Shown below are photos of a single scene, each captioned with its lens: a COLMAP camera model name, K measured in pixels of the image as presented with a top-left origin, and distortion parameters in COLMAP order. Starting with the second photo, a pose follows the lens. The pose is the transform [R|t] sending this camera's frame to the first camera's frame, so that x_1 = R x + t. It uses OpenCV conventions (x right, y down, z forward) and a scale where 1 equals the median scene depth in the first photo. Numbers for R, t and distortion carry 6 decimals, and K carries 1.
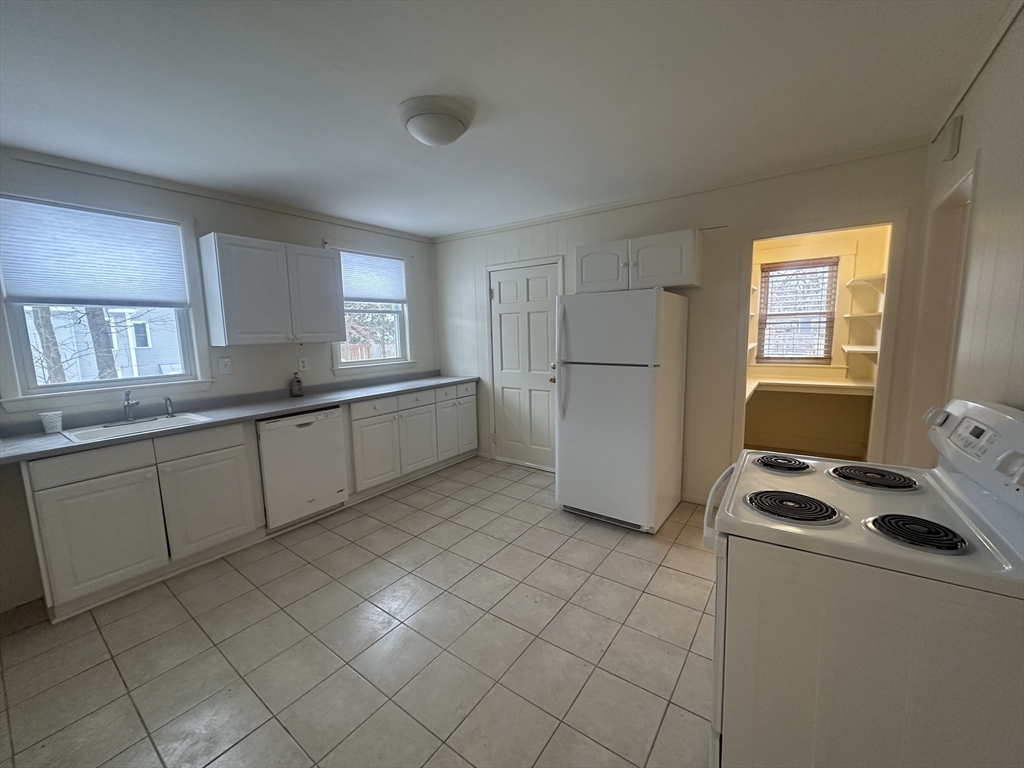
lens RADIAL K [[403.8, 0, 512.0], [0, 403.8, 384.0], [0, 0, 1]] dist [-0.002821, 0.000133]
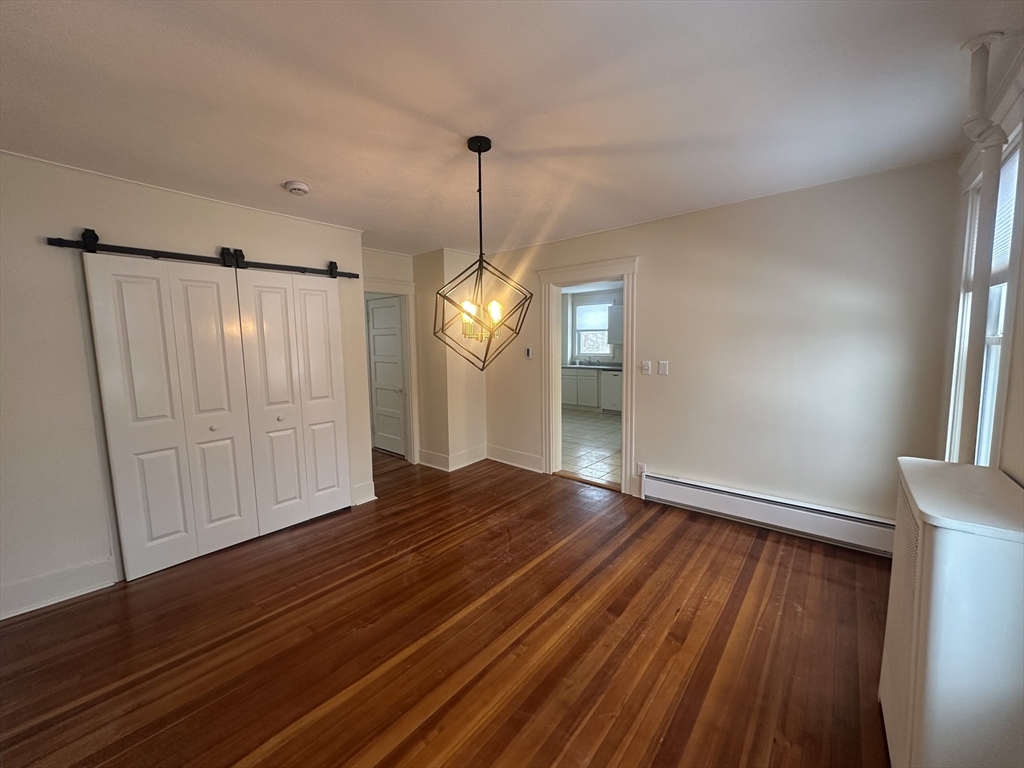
lens RADIAL K [[403.8, 0, 512.0], [0, 403.8, 384.0], [0, 0, 1]] dist [-0.002821, 0.000133]
pose [[-0.091607, 0.128939, -0.987412, 2.473085], [-0.112211, 0.983929, 0.138895, -0.151807], [0.989453, 0.123522, -0.075666, 0.632244]]
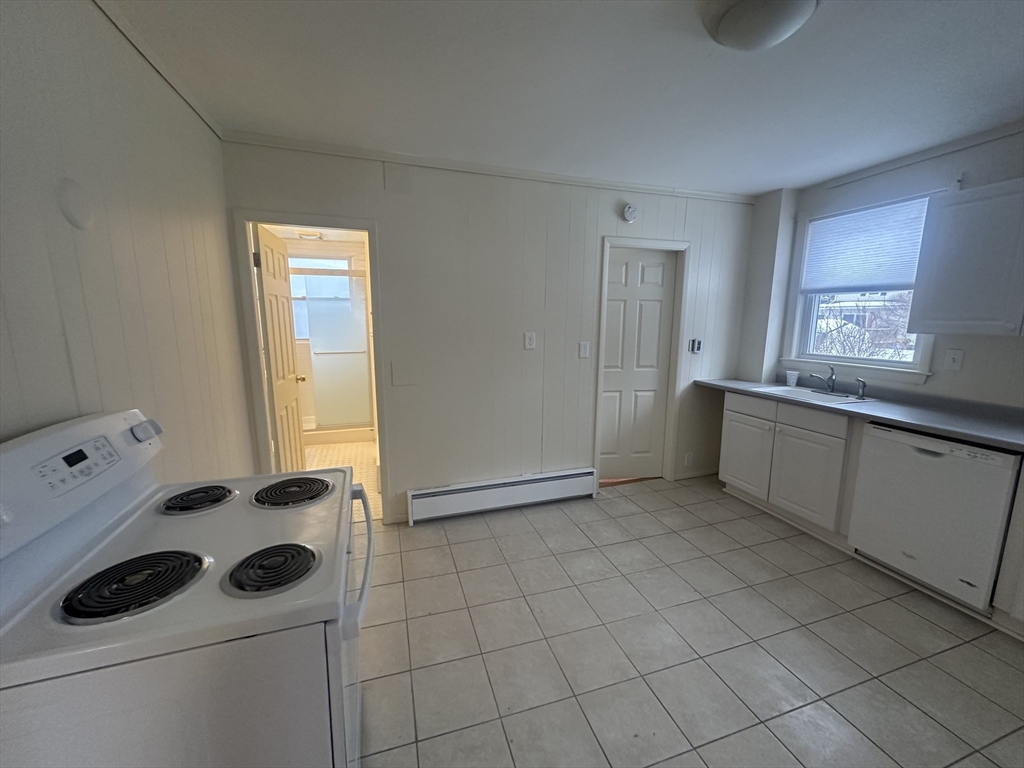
lens RADIAL K [[403.8, 0, 512.0], [0, 403.8, 384.0], [0, 0, 1]] dist [-0.002821, 0.000133]
pose [[-0.588615, 0.153700, -0.793668, 0.519574], [-0.096208, 0.961464, 0.257547, -0.142993], [0.802669, 0.227953, -0.551145, 0.899040]]
